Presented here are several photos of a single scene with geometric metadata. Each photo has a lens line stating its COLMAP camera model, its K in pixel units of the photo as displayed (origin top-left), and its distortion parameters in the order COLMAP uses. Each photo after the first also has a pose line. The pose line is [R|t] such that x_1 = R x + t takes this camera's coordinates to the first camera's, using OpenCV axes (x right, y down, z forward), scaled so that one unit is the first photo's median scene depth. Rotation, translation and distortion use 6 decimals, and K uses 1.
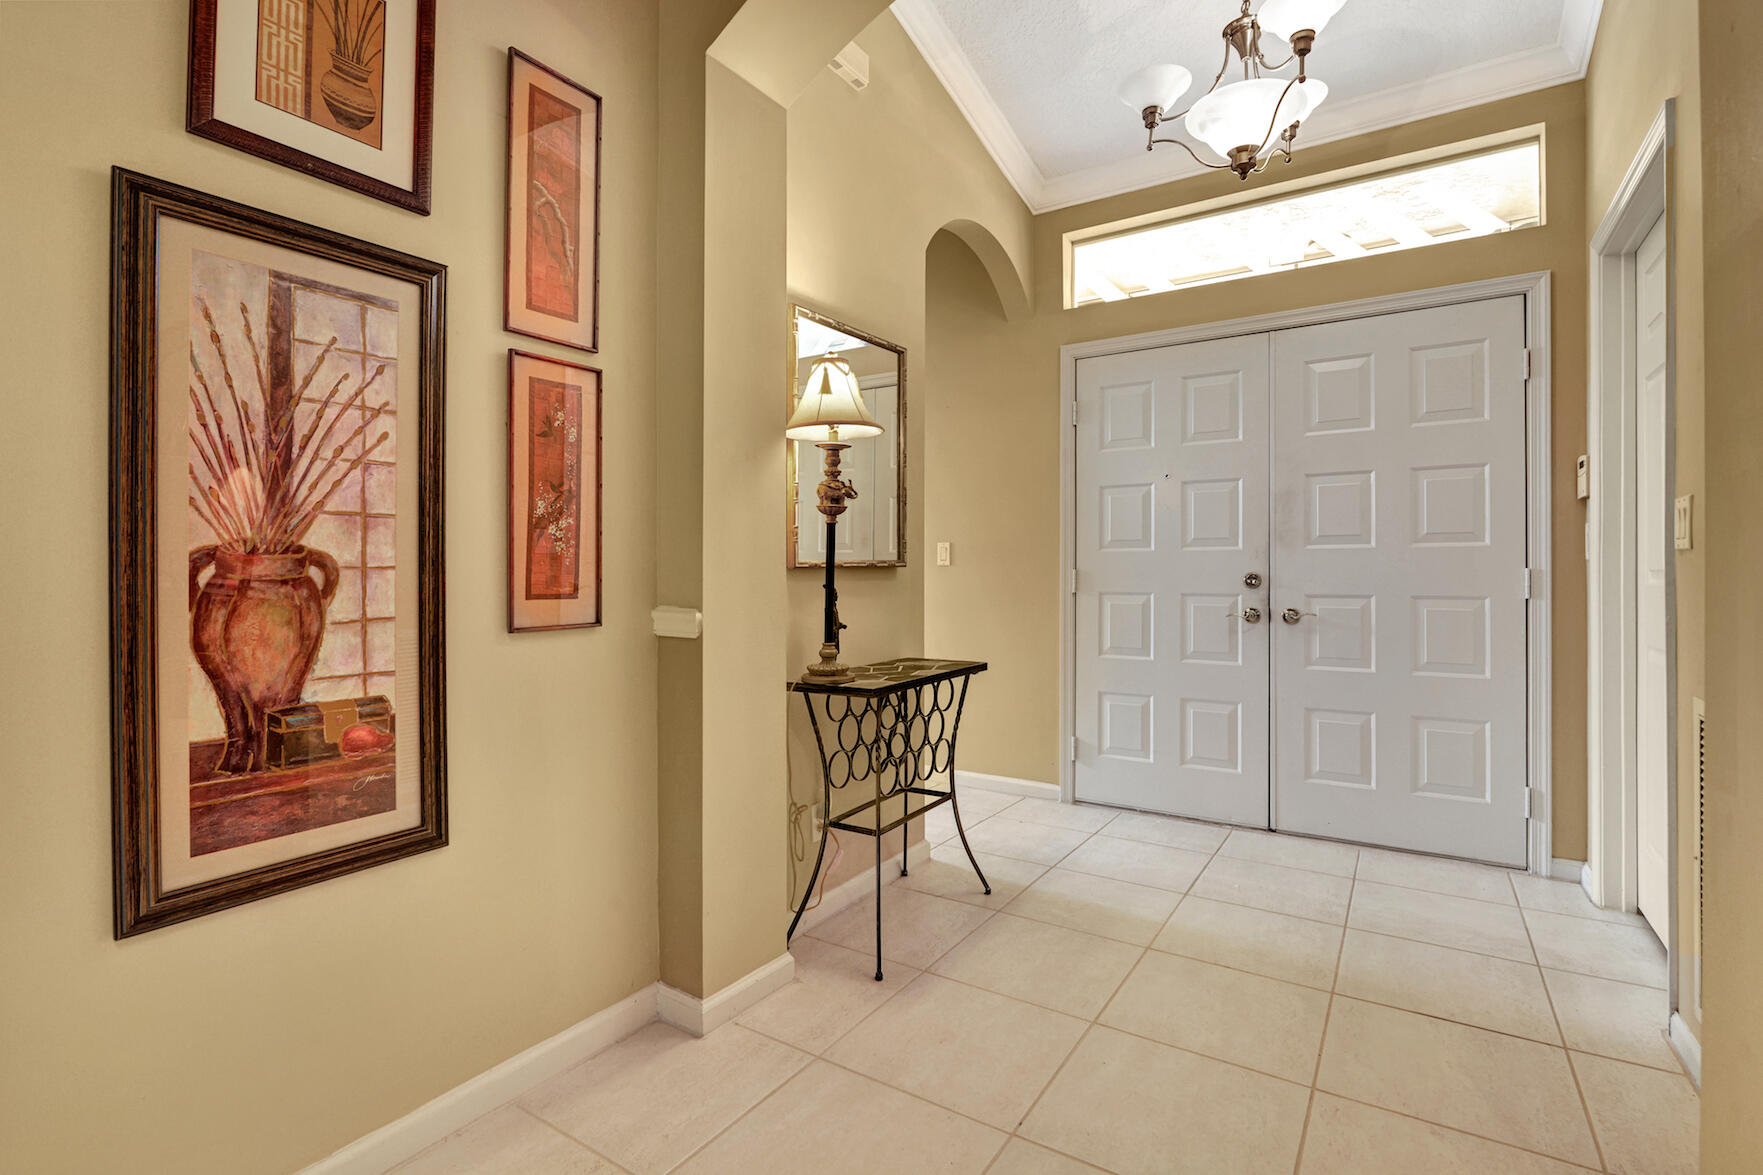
lens RADIAL K [[828.0, 0, 895.3], [0, 828.0, 586.5], [0, 0, 1]] dist [-0.001256, -0.000393]
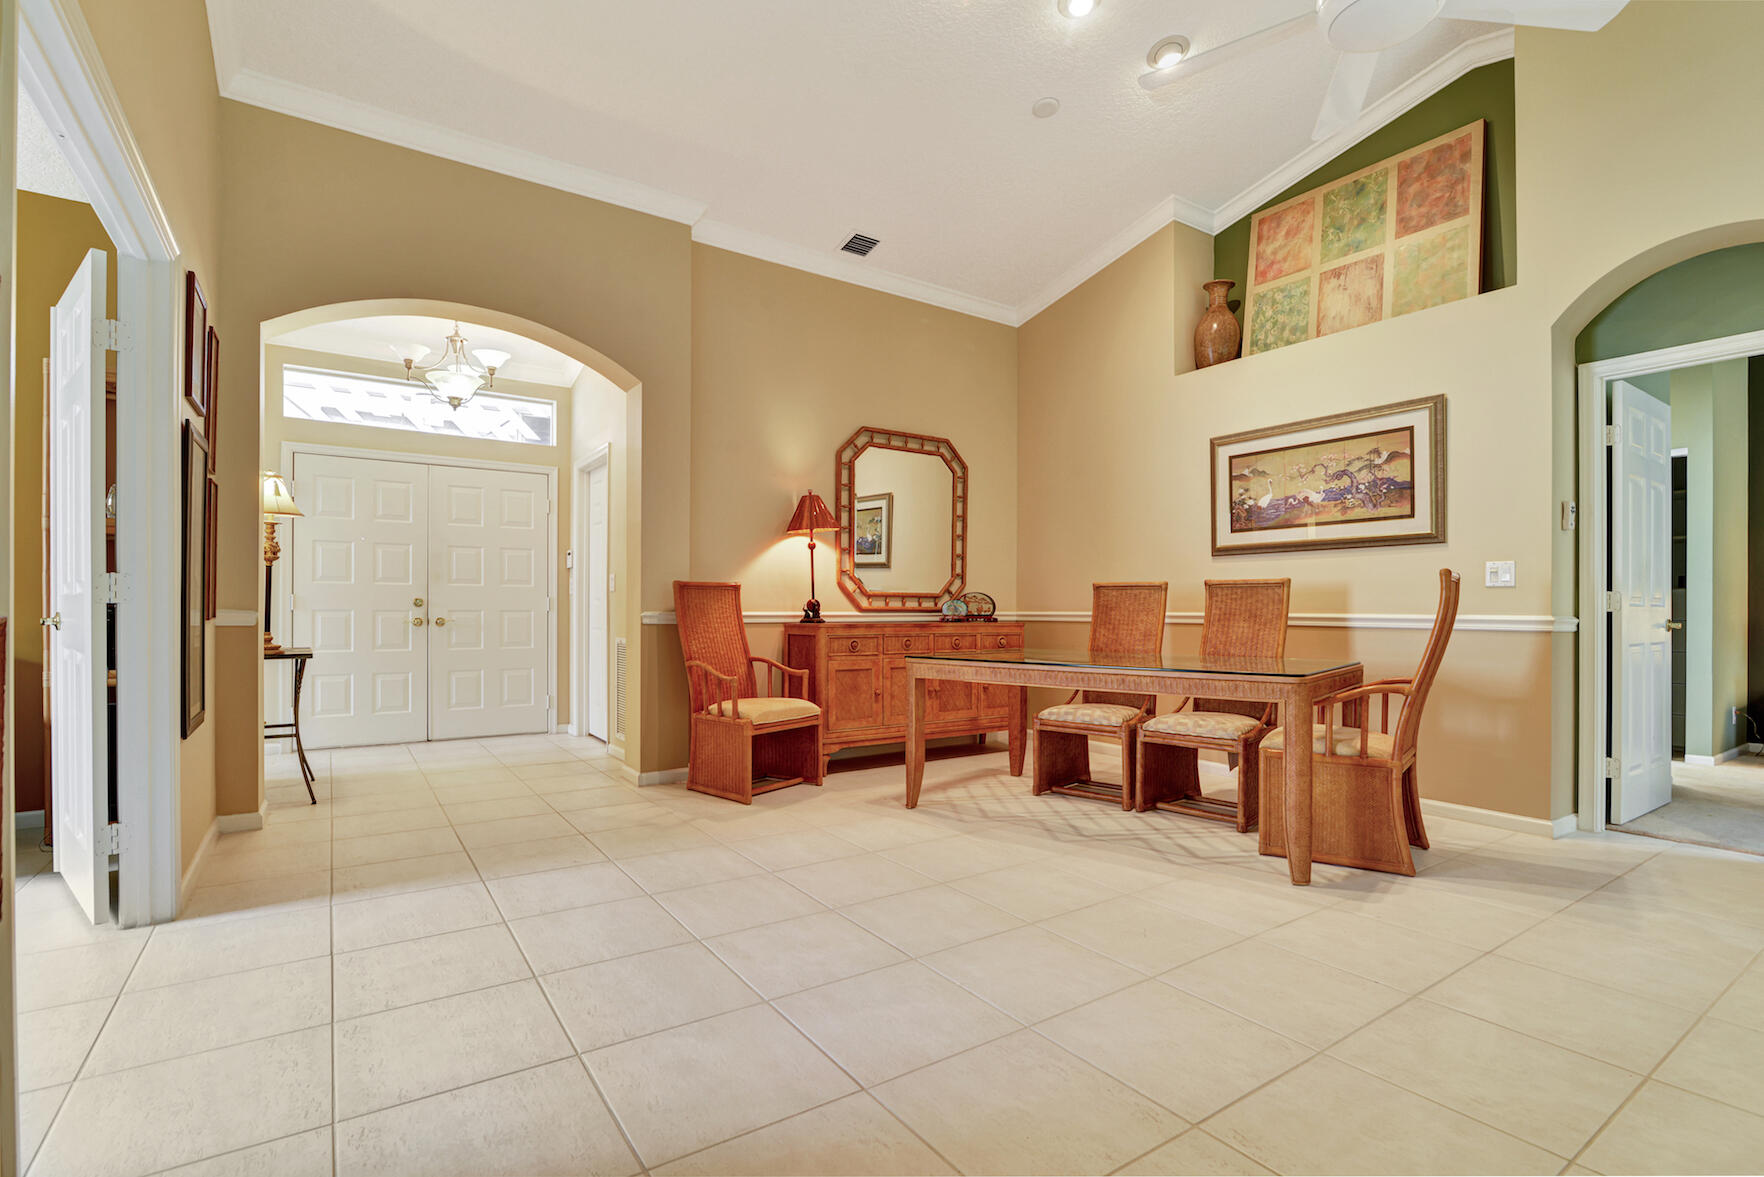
lens RADIAL K [[828.4, 0, 895.8], [0, 828.4, 587.5], [0, 0, 1]] dist [-0.001256, -0.000393]
pose [[0.380442, 0.026231, 0.924433, -0.927871], [0.006342, 0.999500, -0.030971, 0.025434], [-0.924783, 0.017646, 0.380086, -0.704782]]
